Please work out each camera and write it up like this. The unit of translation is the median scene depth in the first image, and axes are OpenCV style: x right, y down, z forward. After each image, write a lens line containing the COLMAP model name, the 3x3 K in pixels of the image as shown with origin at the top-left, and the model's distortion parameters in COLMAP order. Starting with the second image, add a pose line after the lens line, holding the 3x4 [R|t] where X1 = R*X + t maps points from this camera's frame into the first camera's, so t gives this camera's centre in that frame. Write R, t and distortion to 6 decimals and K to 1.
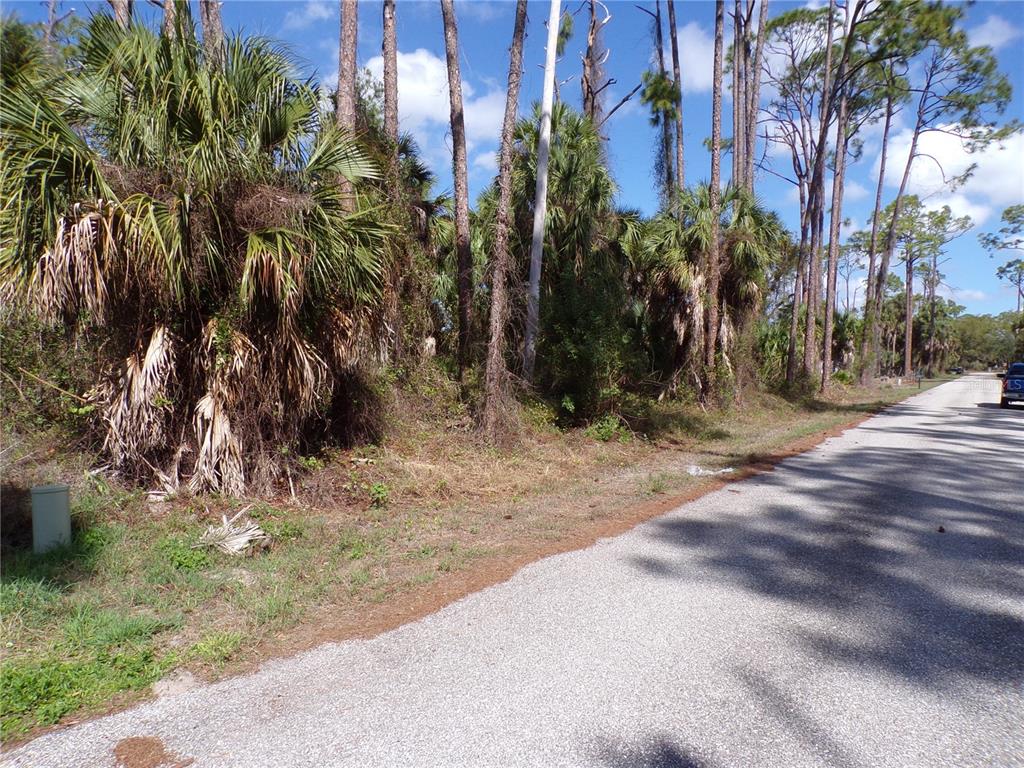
lens RADIAL K [[685.7, 0, 509.4], [0, 685.7, 385.3], [0, 0, 1]] dist [-0.019324, 0.019662]
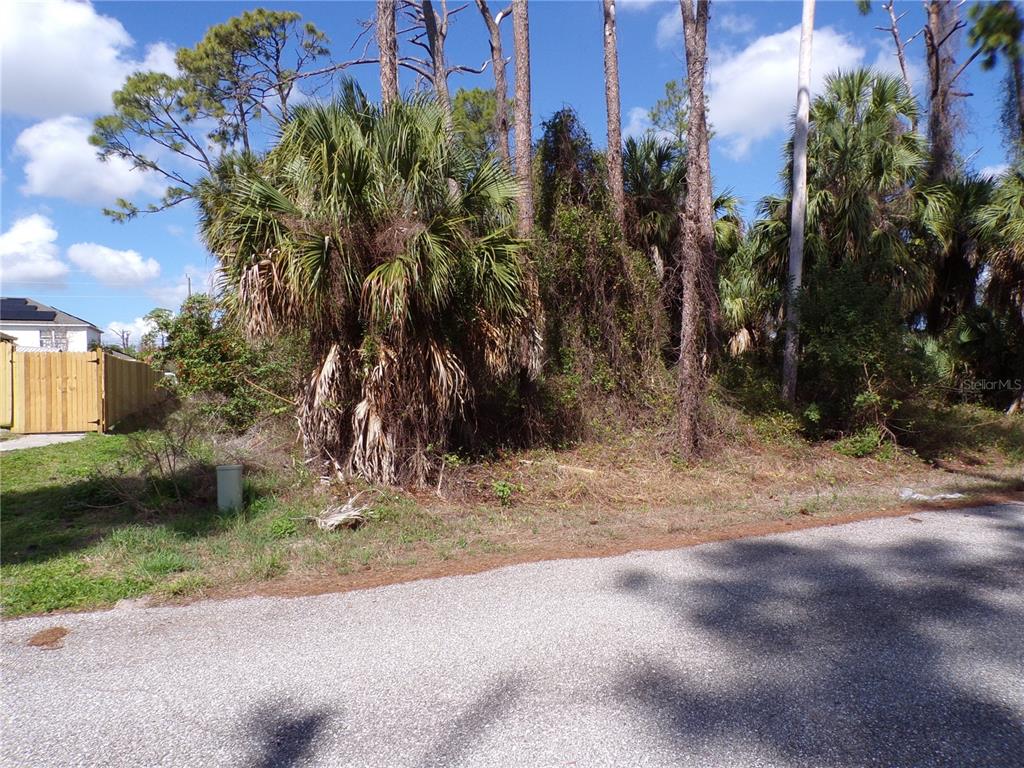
lens RADIAL K [[685.7, 0, 509.4], [0, 685.7, 385.3], [0, 0, 1]] dist [-0.019324, 0.019662]
pose [[0.861549, -0.013484, -0.507495, 0.248059], [0.004082, 0.999799, -0.019635, 0.009115], [0.507658, 0.014845, 0.861431, 0.057541]]
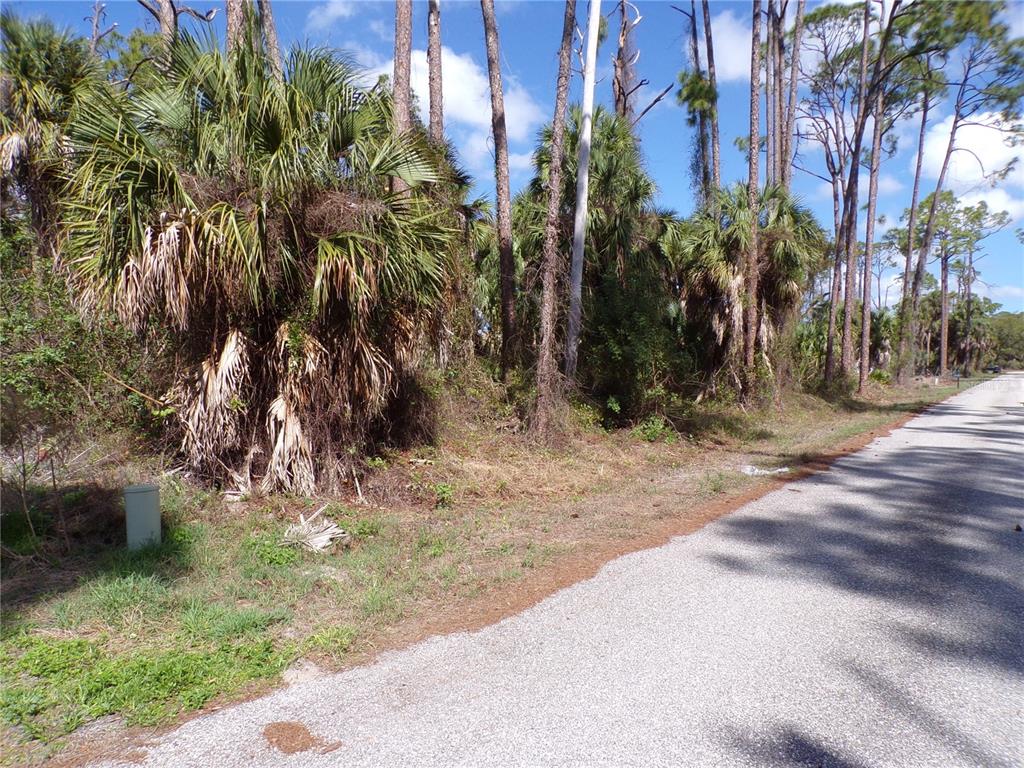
lens RADIAL K [[685.7, 0, 509.4], [0, 685.7, 385.3], [0, 0, 1]] dist [-0.019324, 0.019662]
pose [[0.999344, -0.007233, -0.035488, -0.038686], [0.007098, 0.999967, -0.003906, 0.001741], [0.035515, 0.003651, 0.999362, -0.008388]]
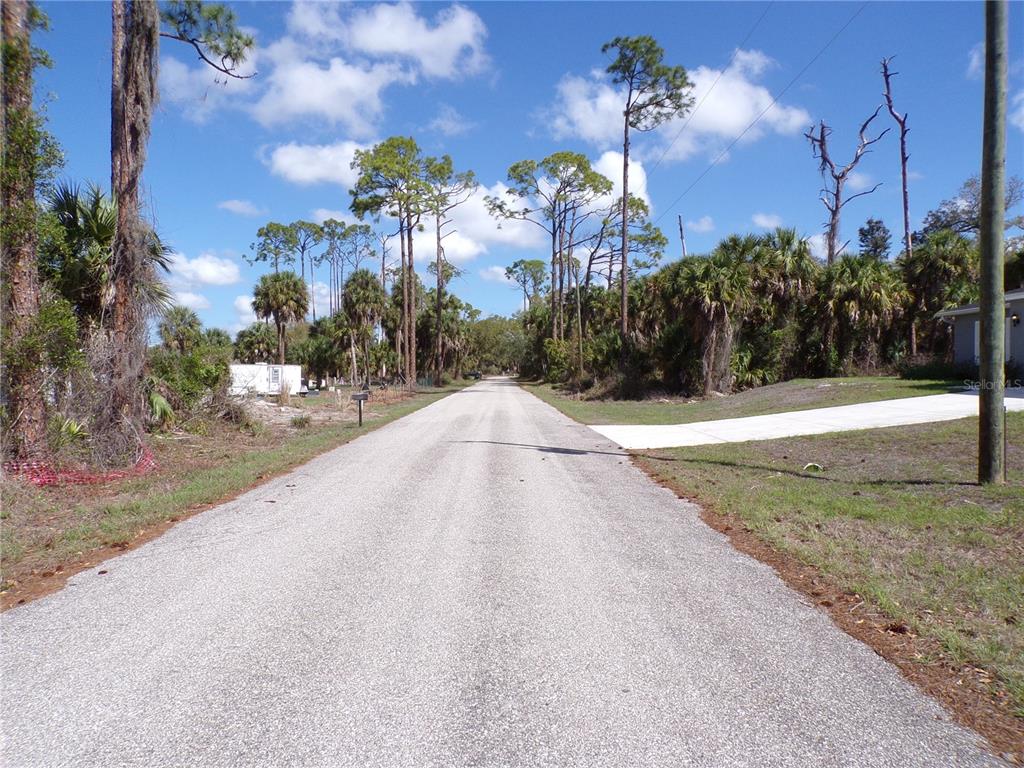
lens RADIAL K [[685.7, 0, 509.4], [0, 685.7, 385.3], [0, 0, 1]] dist [-0.019324, 0.019662]
pose [[0.812597, -0.034973, 0.581776, 2.234077], [0.043886, 0.999036, -0.001241, -0.068864], [-0.581171, 0.026540, 0.813348, 3.177100]]
